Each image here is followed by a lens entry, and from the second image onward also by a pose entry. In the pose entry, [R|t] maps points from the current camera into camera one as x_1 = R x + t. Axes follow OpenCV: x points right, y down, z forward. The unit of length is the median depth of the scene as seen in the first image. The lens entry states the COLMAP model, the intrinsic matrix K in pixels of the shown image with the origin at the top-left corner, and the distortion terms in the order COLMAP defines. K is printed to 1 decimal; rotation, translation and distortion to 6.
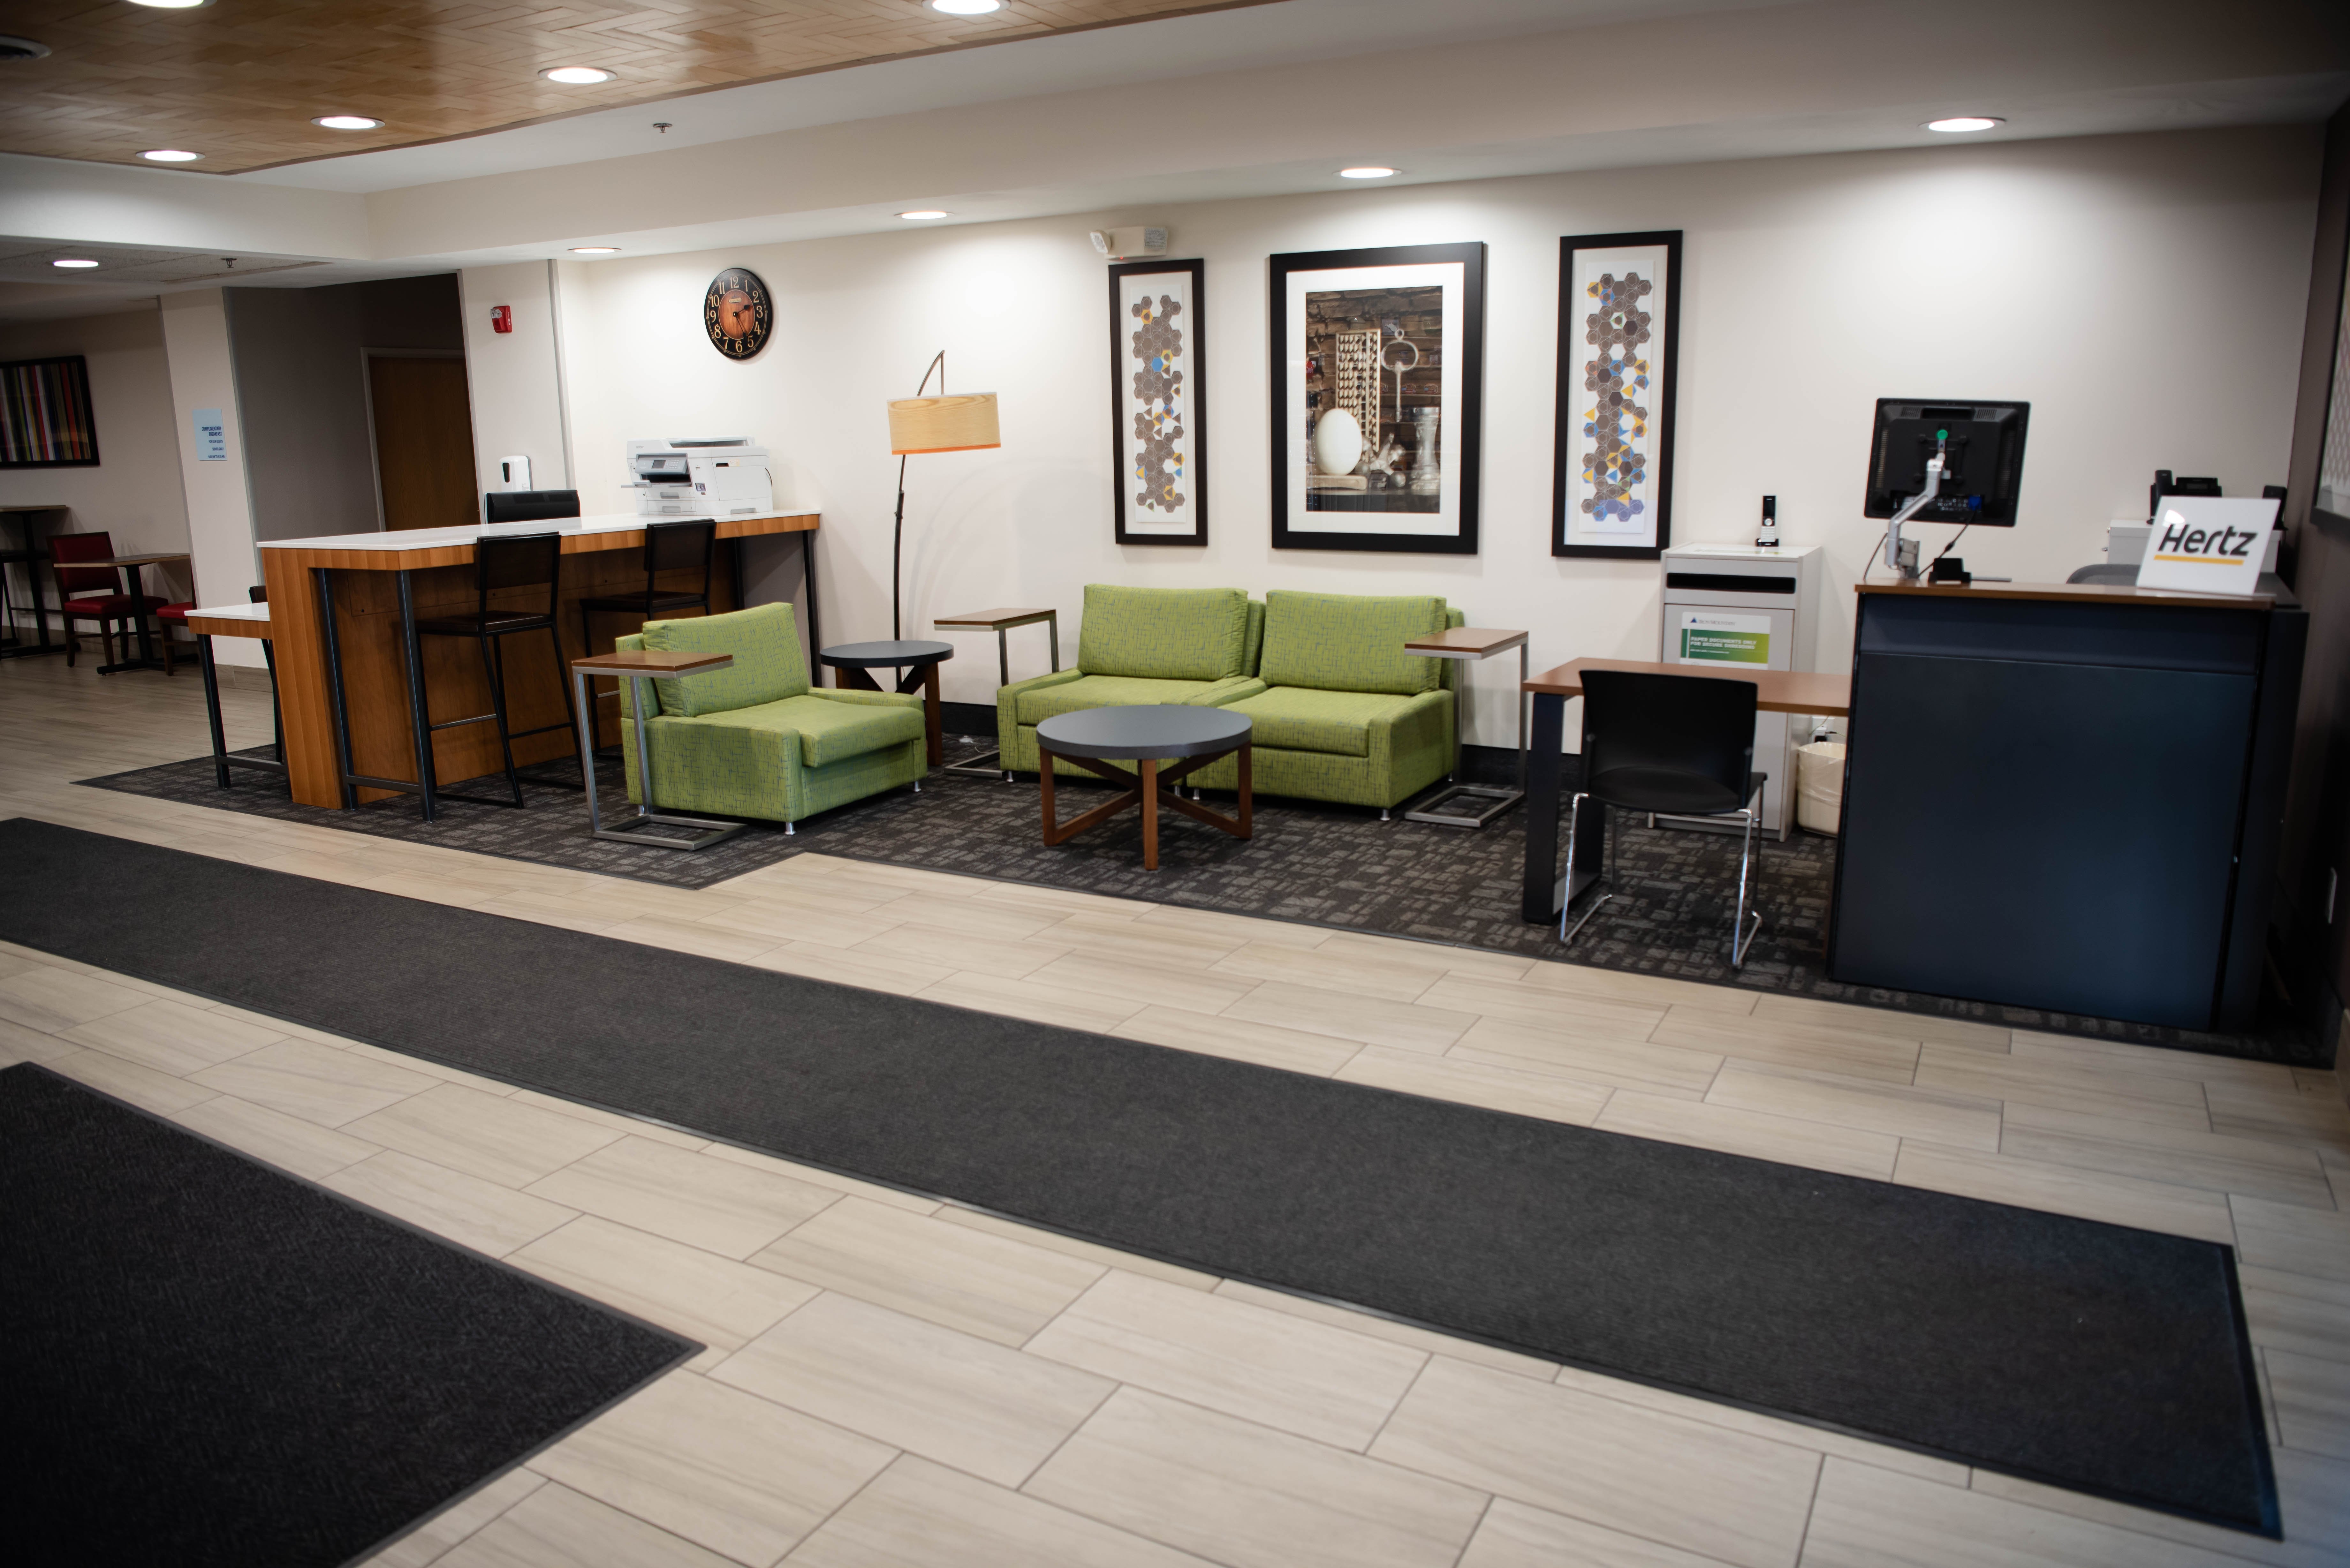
lens RADIAL K [[1619.3, 0, 1175.0], [0, 1619.3, 784.0], [0, 0, 1]] dist [-0.075386, 0.020093]
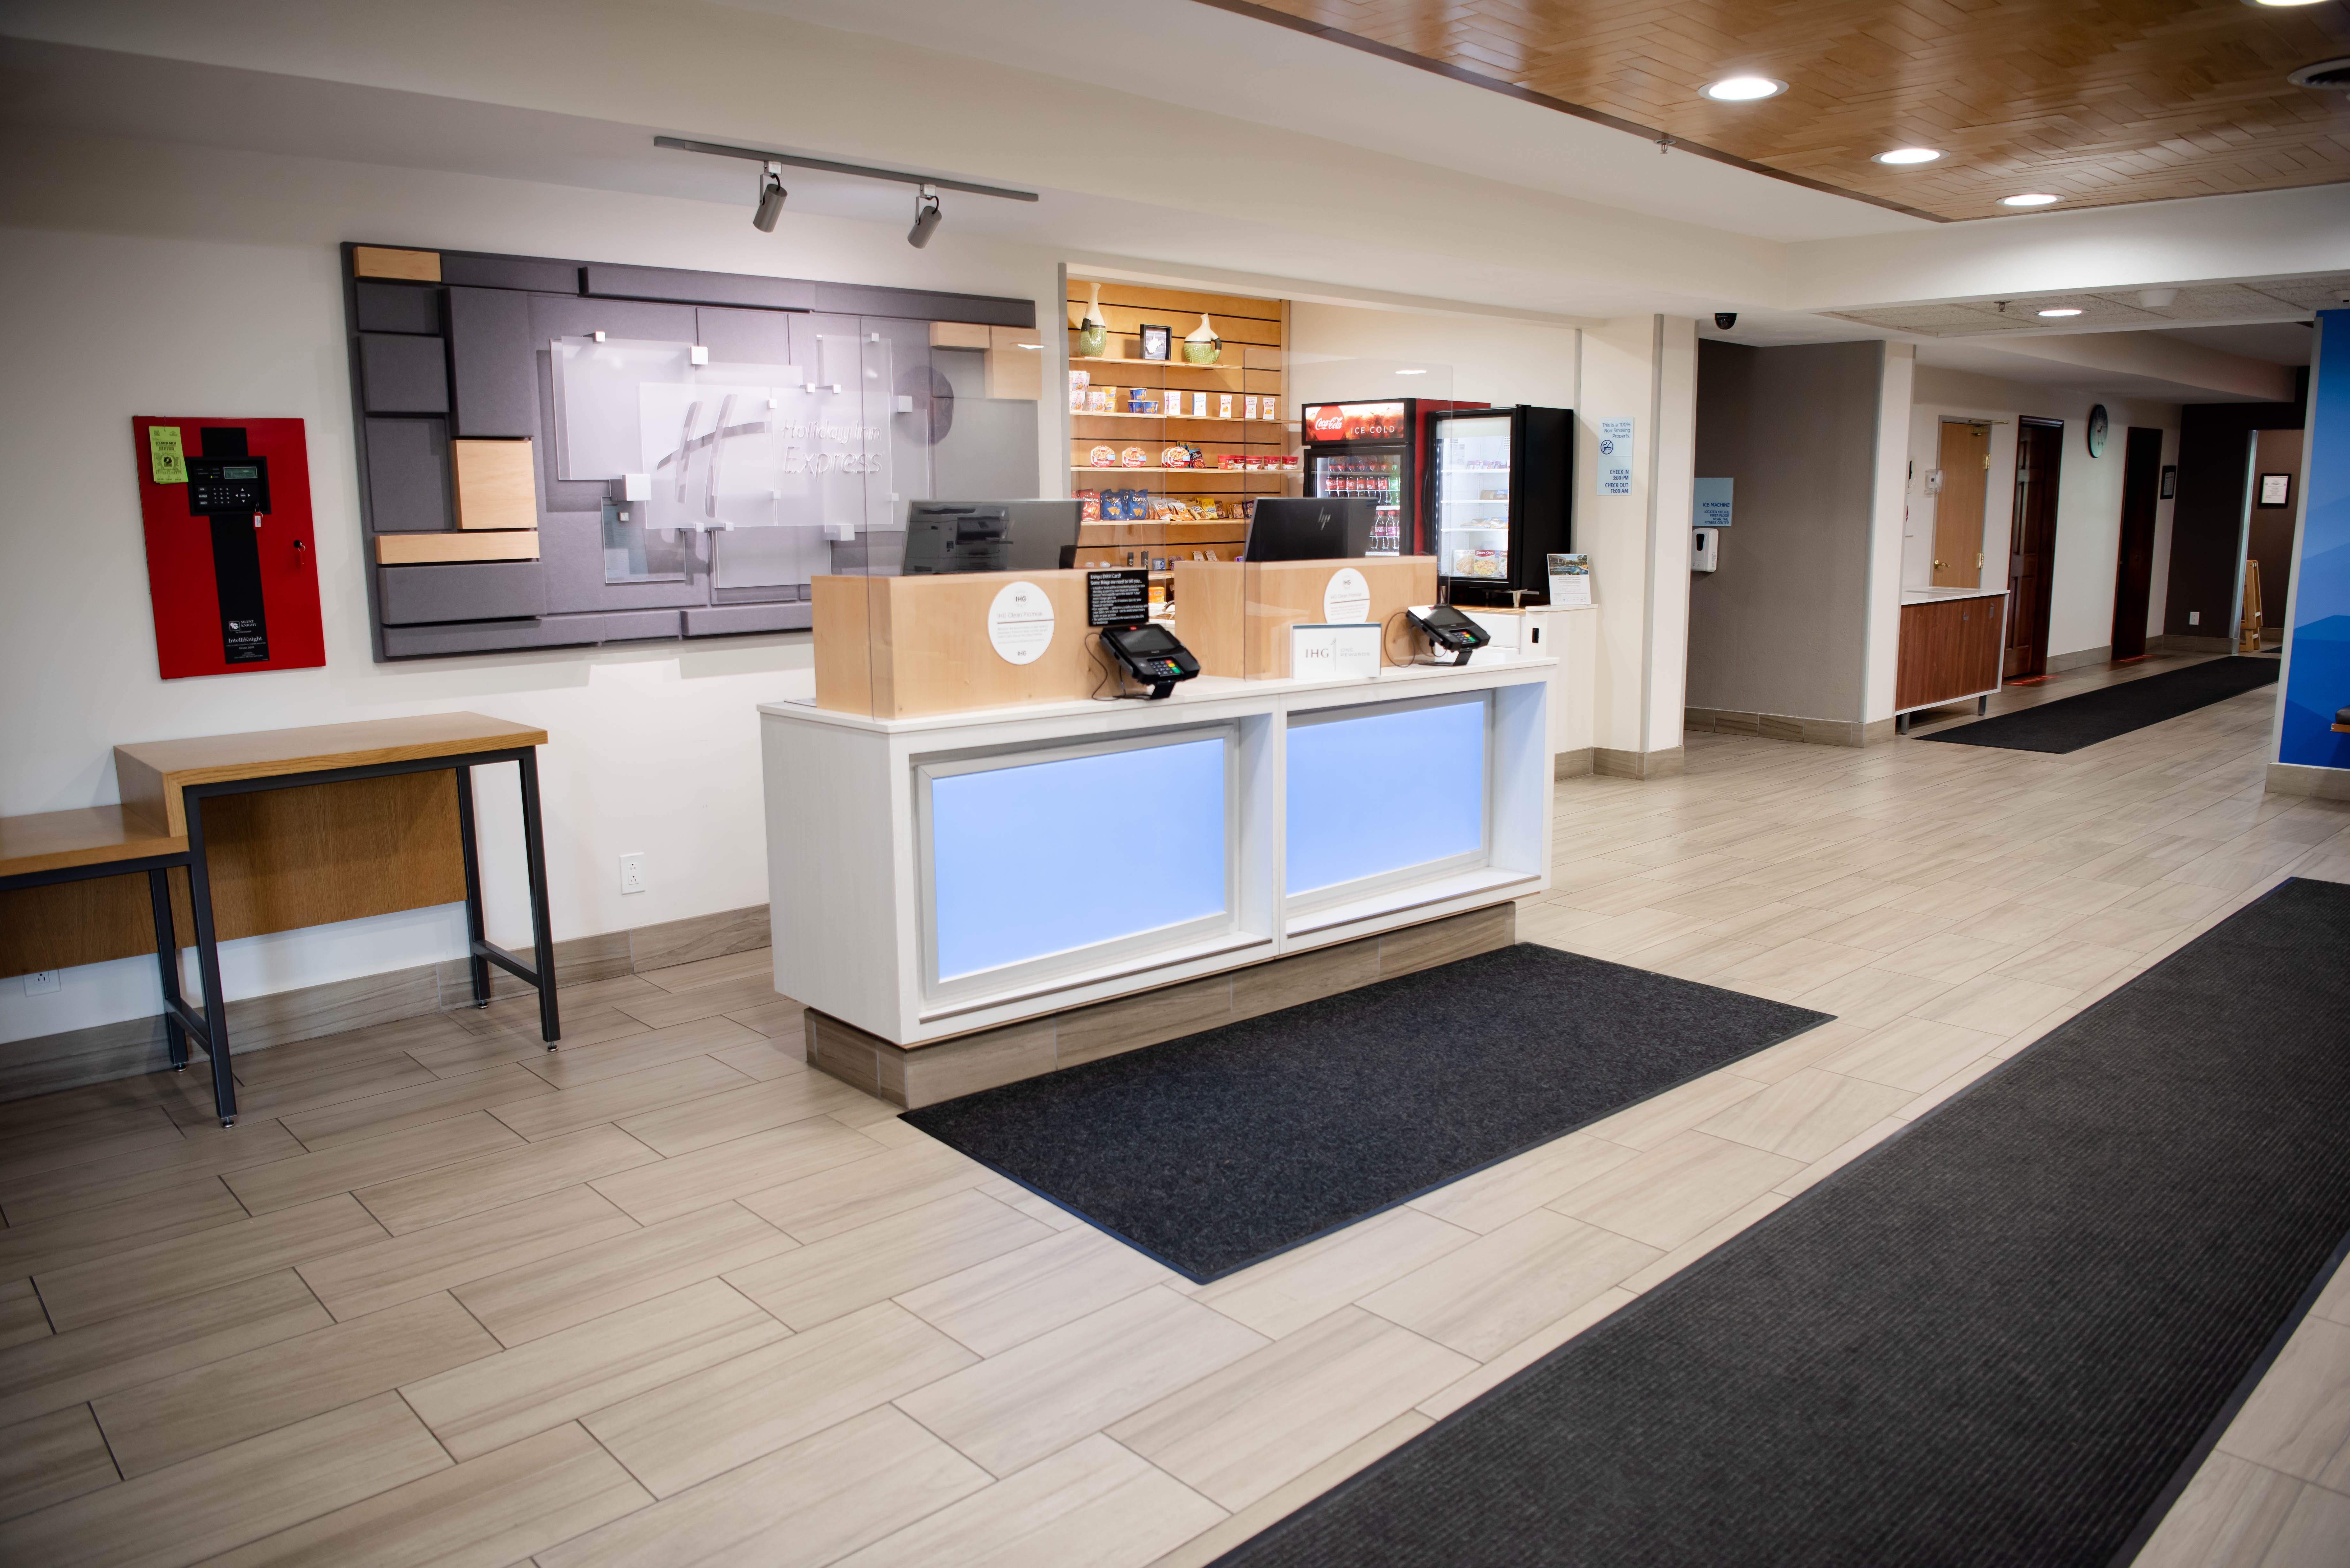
lens RADIAL K [[1616.1, 0, 1175.0], [0, 1616.1, 784.0], [0, 0, 1]] dist [-0.077899, 0.022439]
pose [[-0.320001, 0.179967, -0.930167, 0.311613], [-0.196062, 0.947960, 0.250860, -0.118096], [0.926908, 0.262646, -0.268063, 0.519134]]
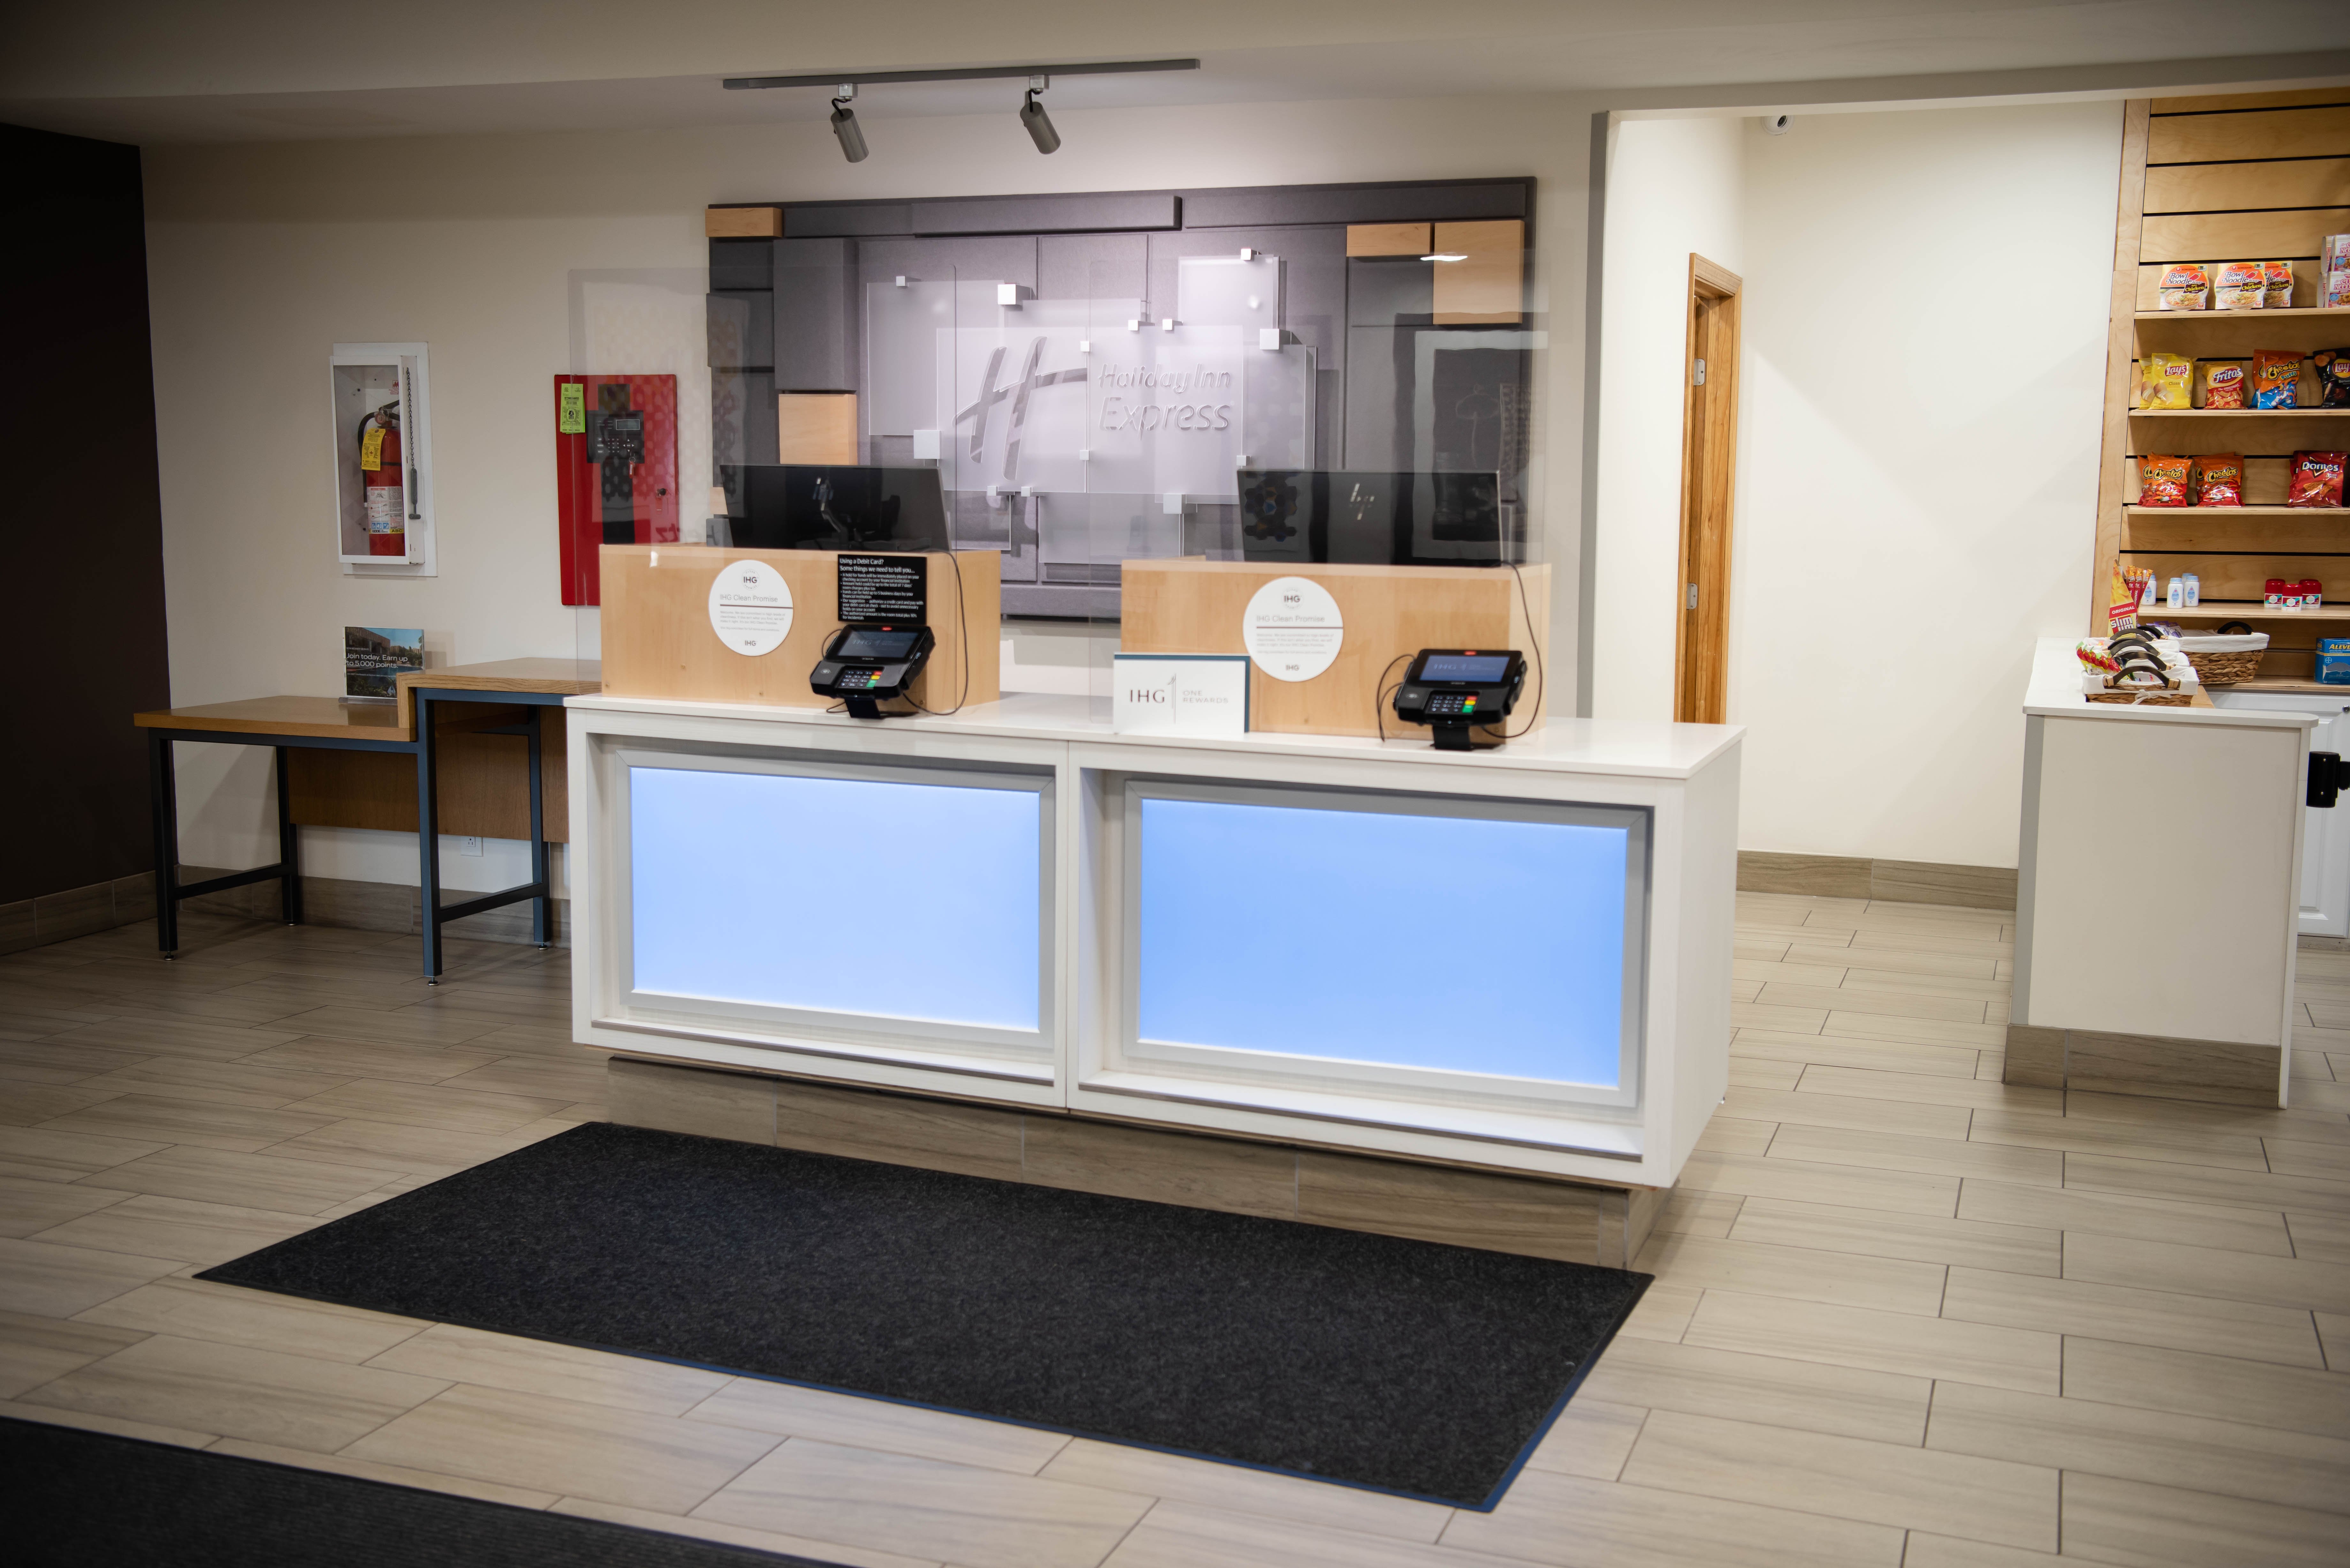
lens RADIAL K [[2411.5, 0, 1175.0], [0, 2411.5, 784.0], [0, 0, 1]] dist [0.028334, 0.052819]
pose [[-0.990425, 0.025499, -0.135674, -0.322431], [-0.023538, 0.937211, 0.347968, -0.243372], [0.136028, 0.347830, -0.927637, 1.094927]]
